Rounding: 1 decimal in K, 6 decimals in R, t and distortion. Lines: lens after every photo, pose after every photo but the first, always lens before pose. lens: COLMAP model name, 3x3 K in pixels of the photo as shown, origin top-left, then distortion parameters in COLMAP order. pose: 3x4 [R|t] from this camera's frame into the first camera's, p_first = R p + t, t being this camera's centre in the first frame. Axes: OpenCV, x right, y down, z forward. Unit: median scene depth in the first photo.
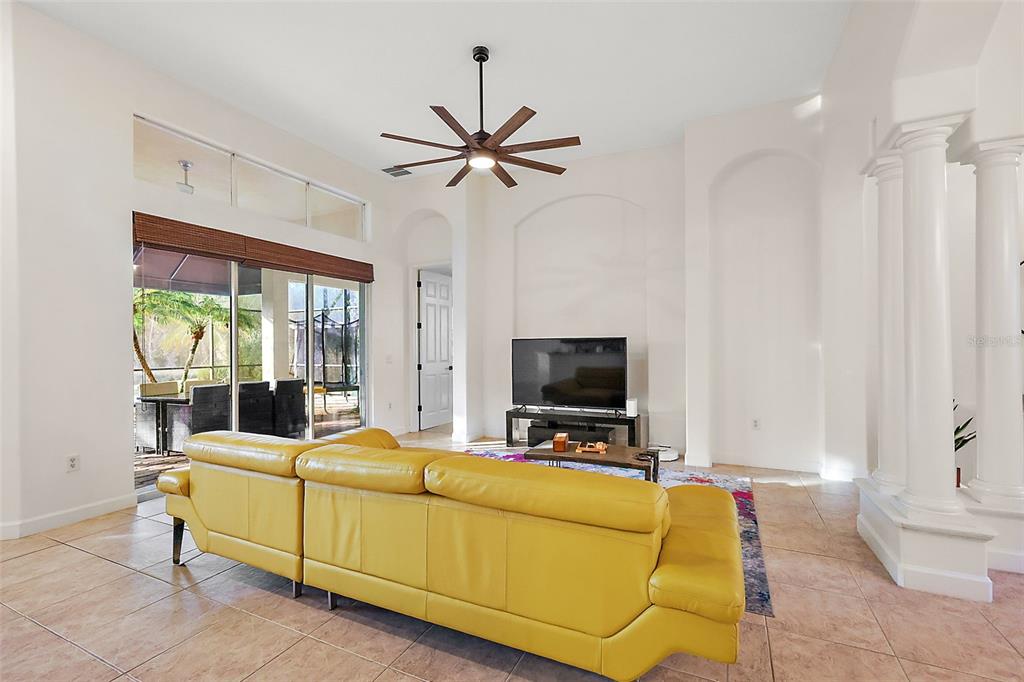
lens RADIAL K [[447.8, 0, 516.6], [0, 447.8, 343.2], [0, 0, 1]] dist [0.006867, 0.000138]
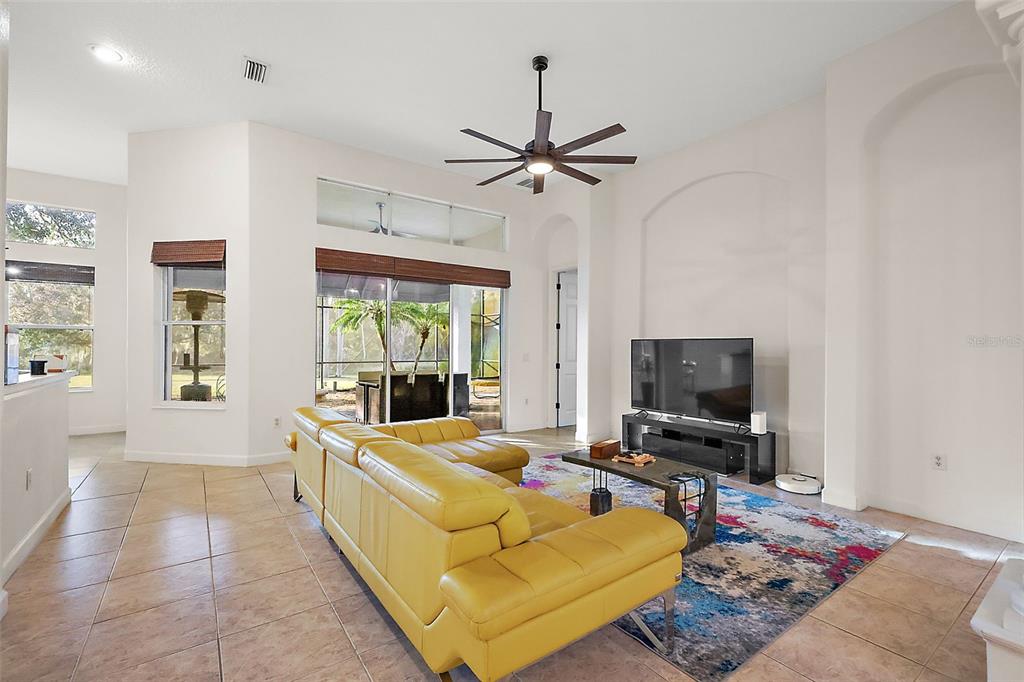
lens RADIAL K [[447.8, 0, 516.6], [0, 447.8, 343.2], [0, 0, 1]] dist [0.006867, 0.000138]
pose [[0.876700, 0.008245, -0.480967, 0.257513], [-0.007829, 0.999965, 0.002873, -0.003143], [0.480974, 0.001247, 0.876734, 0.051913]]
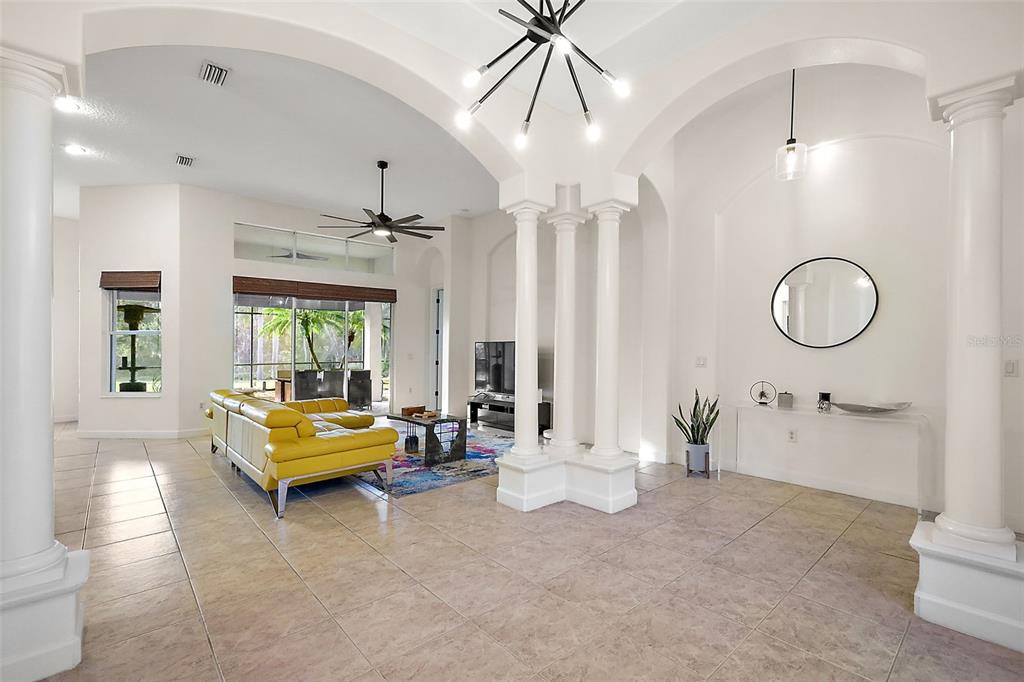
lens RADIAL K [[452.6, 0, 525.0], [0, 452.6, 337.3], [0, 0, 1]] dist [-0.003369, 0.000097]
pose [[0.925588, -0.006357, -0.378479, 0.694485], [0.002013, 0.999927, -0.011874, -0.008681], [0.378527, 0.010228, 0.925534, -0.201549]]
